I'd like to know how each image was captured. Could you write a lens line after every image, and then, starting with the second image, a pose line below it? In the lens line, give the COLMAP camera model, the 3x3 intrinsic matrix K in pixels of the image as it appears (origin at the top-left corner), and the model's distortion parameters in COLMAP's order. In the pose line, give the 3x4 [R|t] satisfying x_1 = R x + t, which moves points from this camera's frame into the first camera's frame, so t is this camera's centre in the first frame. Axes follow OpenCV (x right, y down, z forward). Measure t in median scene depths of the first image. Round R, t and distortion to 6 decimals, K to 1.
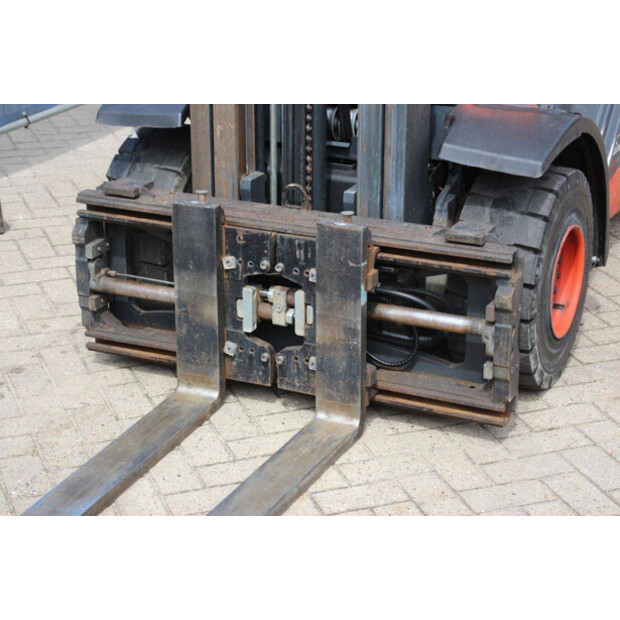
lens RADIAL K [[1490.6, 0, 310.0], [0, 1490.6, 310.0], [0, 0, 1]] dist [0.400844, 0.138823]
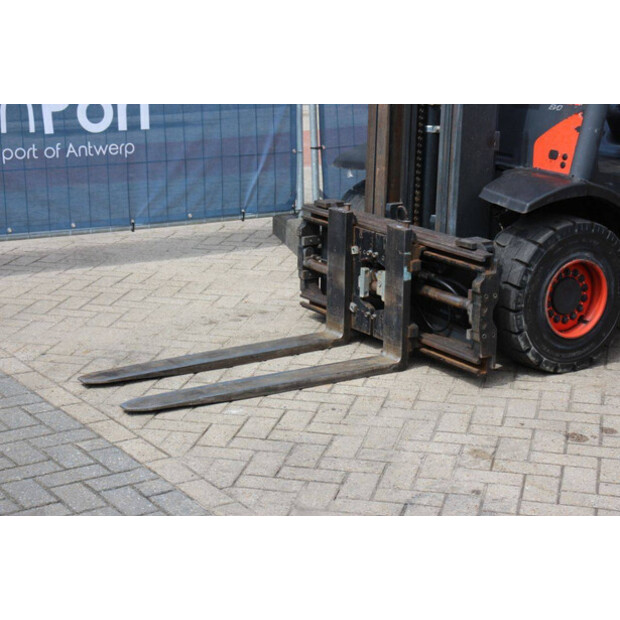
lens RADIAL K [[1490.6, 0, 310.0], [0, 1490.6, 310.0], [0, 0, 1]] dist [0.400844, 0.138823]
pose [[0.839762, 0.142545, -0.523908, 0.736788], [-0.205197, 0.976680, -0.063170, 0.138357], [0.502686, 0.160552, 0.849429, -0.347663]]
